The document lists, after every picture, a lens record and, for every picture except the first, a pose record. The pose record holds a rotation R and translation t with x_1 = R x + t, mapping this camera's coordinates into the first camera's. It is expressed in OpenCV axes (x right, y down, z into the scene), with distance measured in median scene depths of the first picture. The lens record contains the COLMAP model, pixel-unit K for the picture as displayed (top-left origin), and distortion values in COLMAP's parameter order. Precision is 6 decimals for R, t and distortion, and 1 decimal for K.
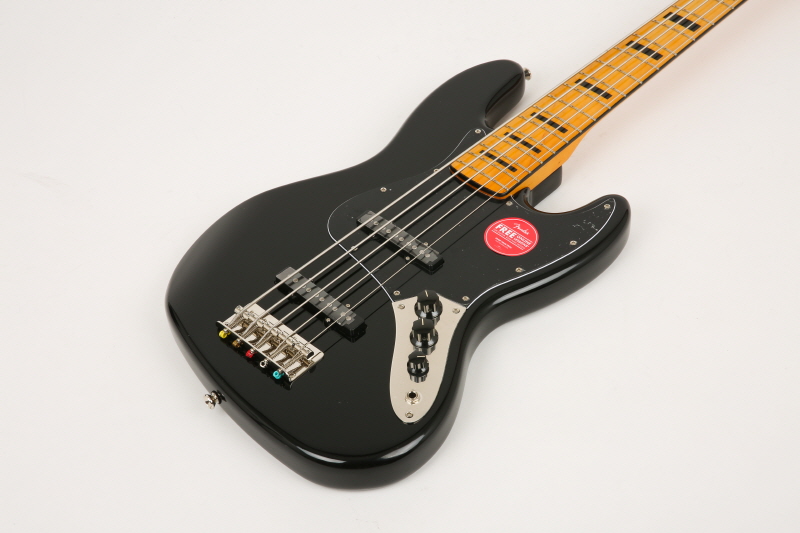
lens RADIAL K [[1482.0, 0, 391.8], [0, 1482.0, 266.8], [0, 0, 1]] dist [0.155255, 0.000000]
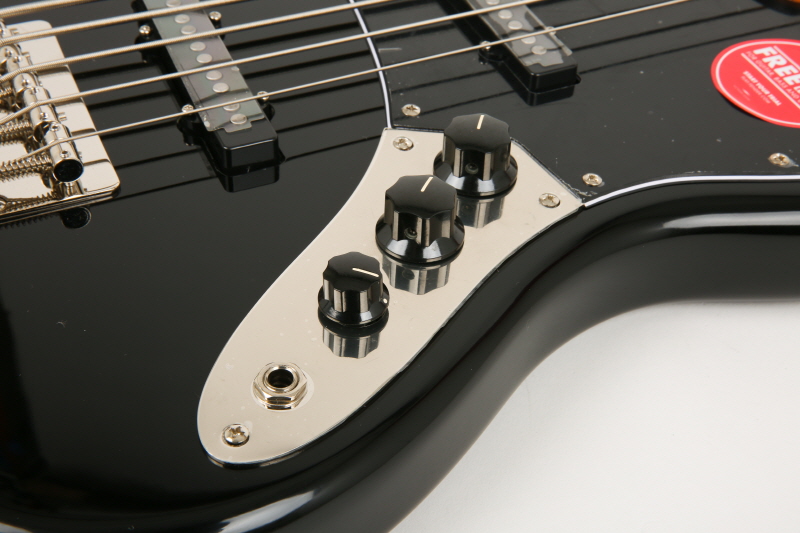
lens RADIAL K [[1402.9, 0, 405.8], [0, 1402.9, 269.9], [0, 0, 1]] dist [0.129753, 0.000000]
pose [[0.928124, 0.319054, -0.191808, 0.076541], [-0.328805, 0.944176, -0.020481, 0.059647], [0.174565, 0.082076, 0.981219, 0.674548]]
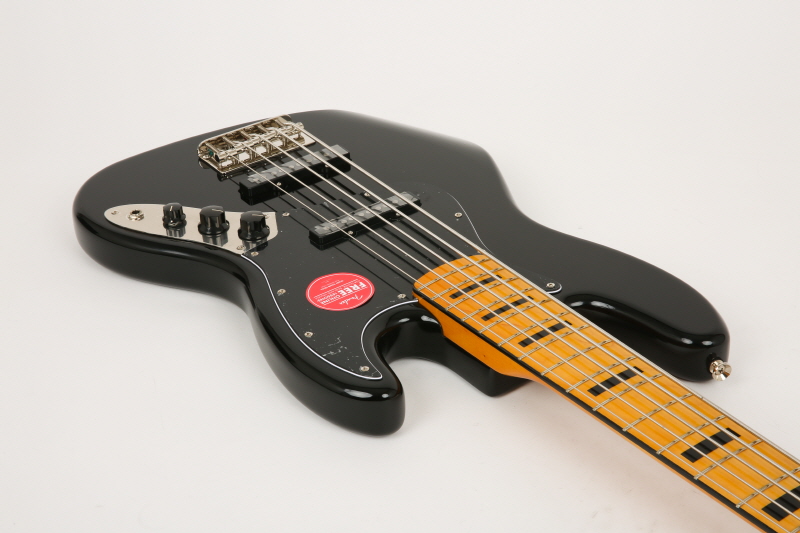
lens RADIAL K [[1402.9, 0, 412.1], [0, 1402.9, 261.7], [0, 0, 1]] dist [0.129753, 0.000000]
pose [[-0.160766, 0.576661, -0.801009, 0.681571], [-0.662831, 0.538245, 0.520526, -0.455055], [0.731307, 0.614616, 0.295698, 0.814955]]
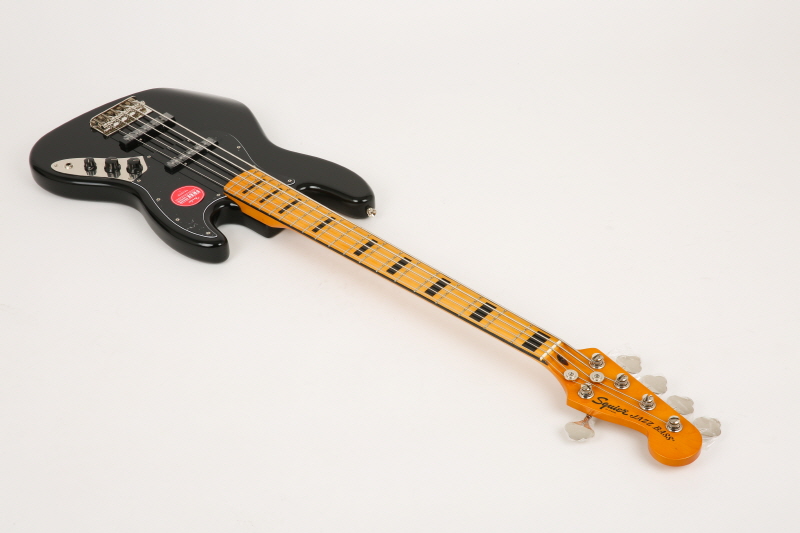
lens RADIAL K [[1402.9, 0, 397.9], [0, 1402.9, 267.9], [0, 0, 1]] dist [0.129753, 0.000000]
pose [[0.045702, 0.686678, -0.725524, 1.287348], [-0.683688, 0.551036, 0.478466, -0.888235], [0.728342, 0.474165, 0.494657, 0.455439]]
